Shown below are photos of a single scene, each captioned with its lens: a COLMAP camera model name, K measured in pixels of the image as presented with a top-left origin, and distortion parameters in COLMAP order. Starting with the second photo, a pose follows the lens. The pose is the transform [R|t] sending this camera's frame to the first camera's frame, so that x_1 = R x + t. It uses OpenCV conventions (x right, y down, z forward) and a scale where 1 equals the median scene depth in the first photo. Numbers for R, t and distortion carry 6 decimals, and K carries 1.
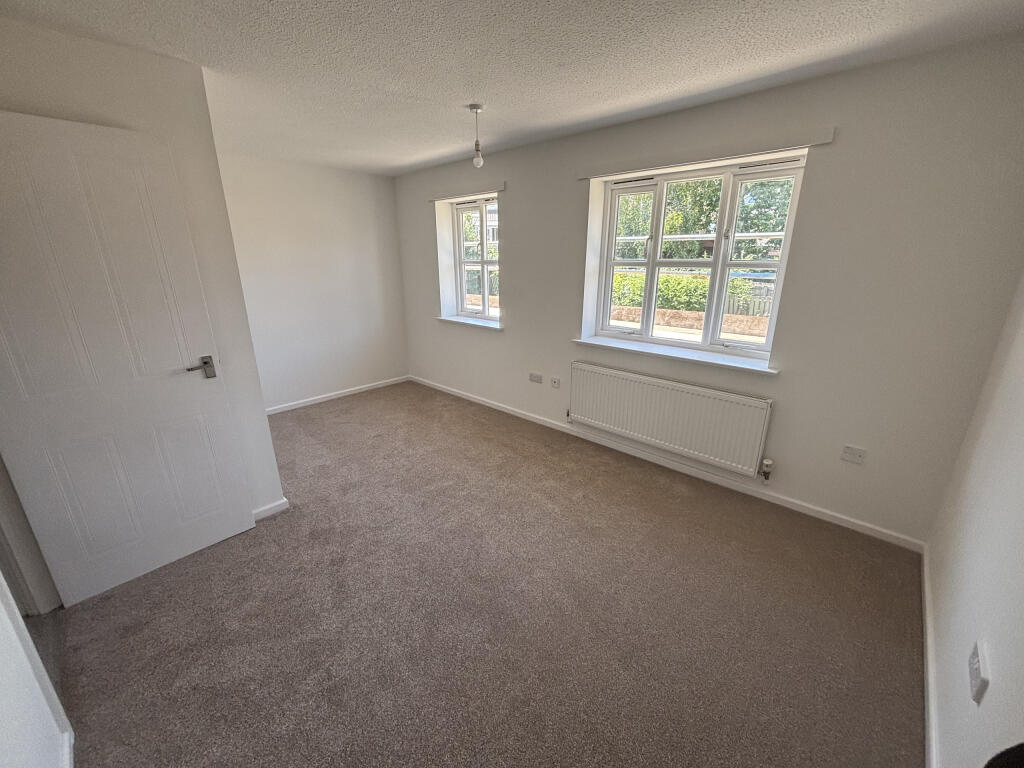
lens RADIAL K [[408.4, 0, 513.4], [0, 408.4, 385.8], [0, 0, 1]] dist [-0.001265, -0.000027]
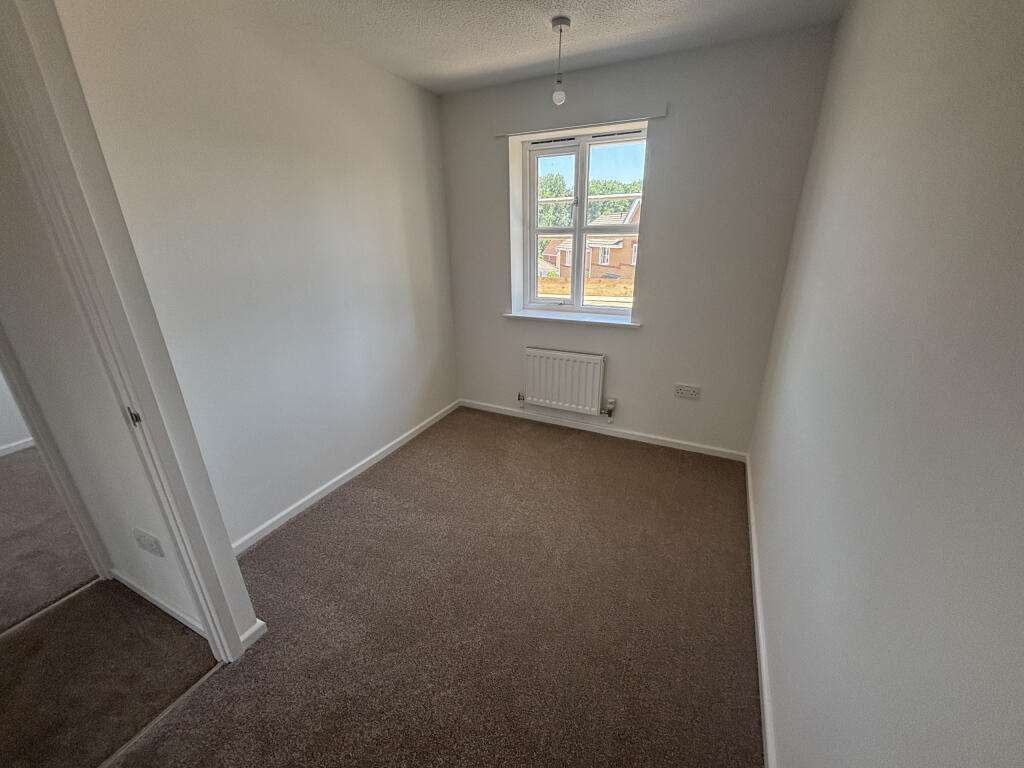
lens RADIAL K [[410.9, 0, 509.8], [0, 410.9, 379.0], [0, 0, 1]] dist [-0.001453, -0.000060]
pose [[0.956306, -0.118993, 0.267056, -0.112656], [0.105220, 0.992299, 0.065357, -0.030500], [-0.272777, -0.034402, 0.961462, 0.097453]]
